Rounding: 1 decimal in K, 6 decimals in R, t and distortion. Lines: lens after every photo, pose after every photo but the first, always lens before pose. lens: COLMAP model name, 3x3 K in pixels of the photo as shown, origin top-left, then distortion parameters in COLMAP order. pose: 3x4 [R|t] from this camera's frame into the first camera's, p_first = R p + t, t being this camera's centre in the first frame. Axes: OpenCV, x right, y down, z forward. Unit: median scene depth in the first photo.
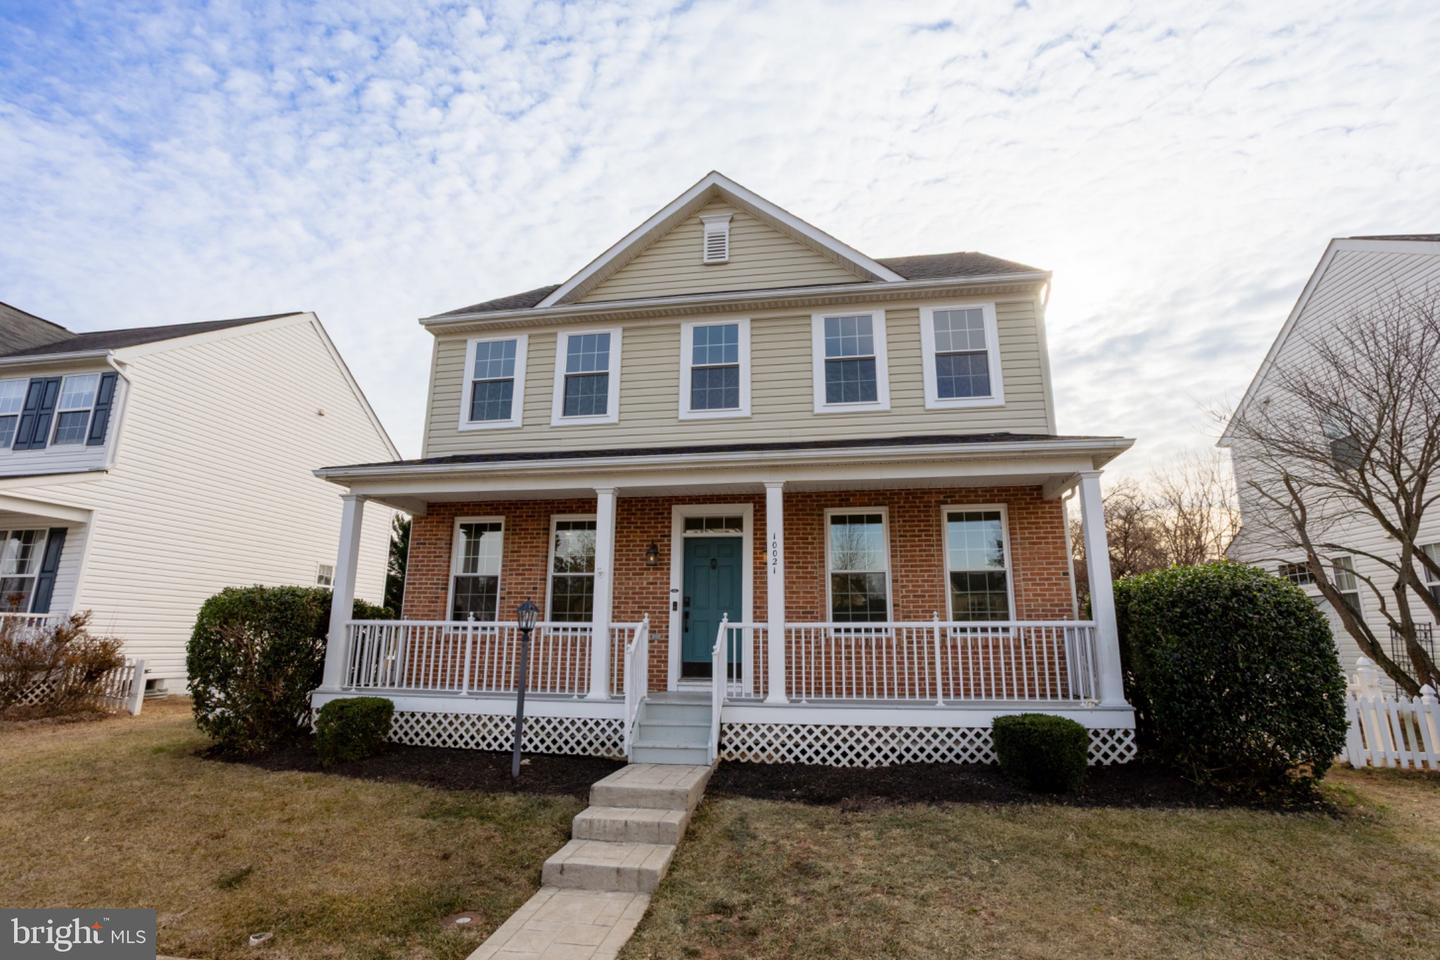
lens RADIAL K [[720.4, 0, 720.0], [0, 720.4, 480.0], [0, 0, 1]] dist [-0.036677, 0.001324]
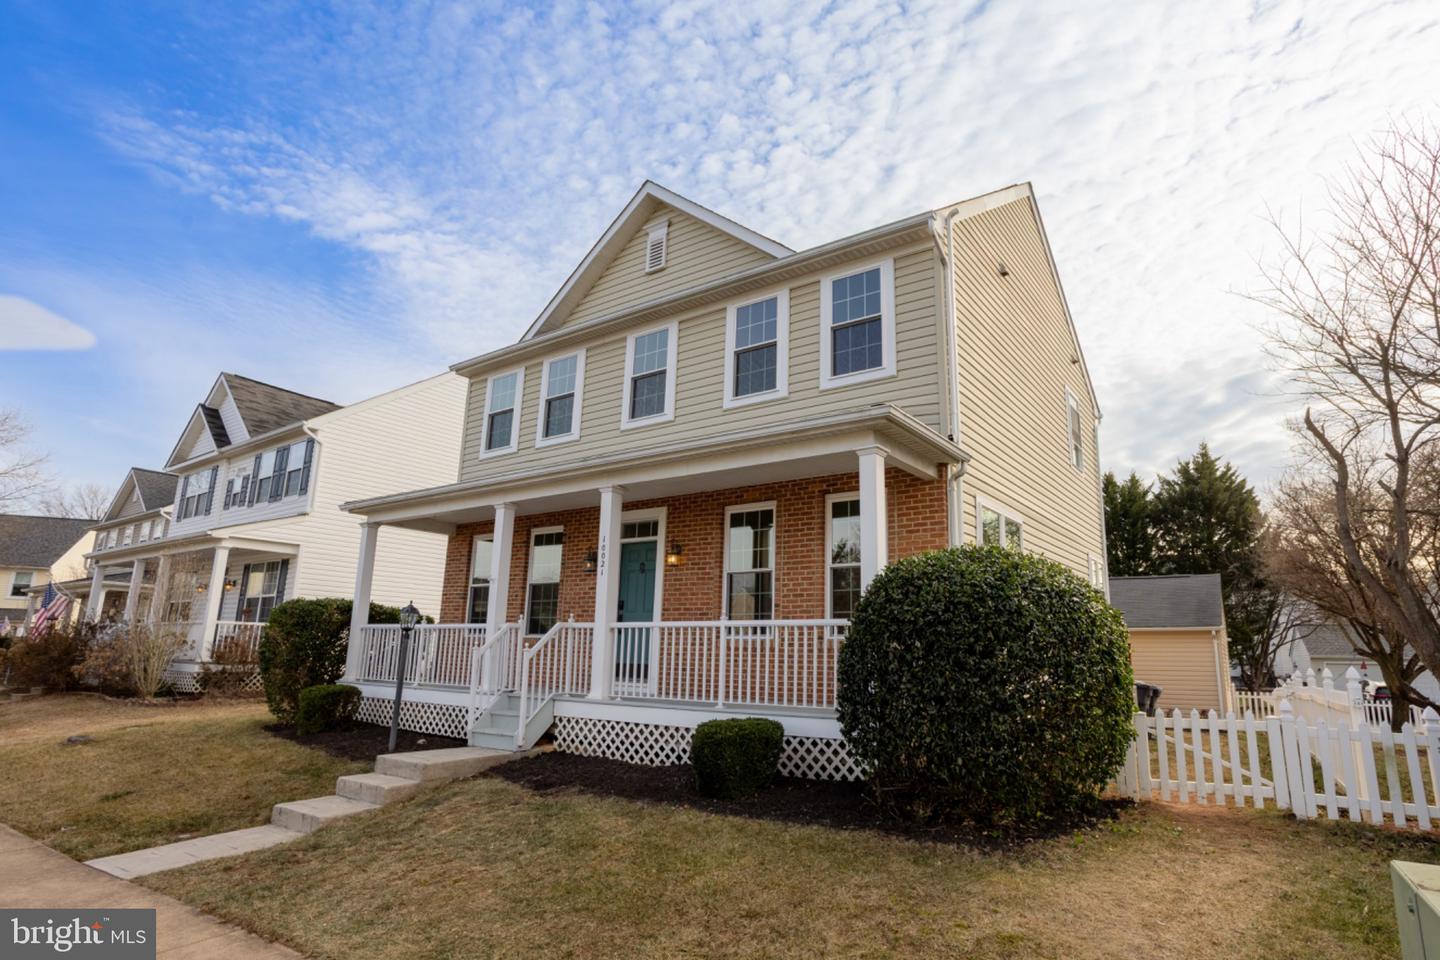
lens RADIAL K [[782.2, 0, 720.0], [0, 782.2, 480.0], [0, 0, 1]] dist [-0.063487, -0.000011]
pose [[0.901931, -0.084407, -0.423551, 0.621539], [0.083408, 0.996296, -0.020932, 0.026410], [0.423749, -0.016448, 0.905631, 0.049303]]
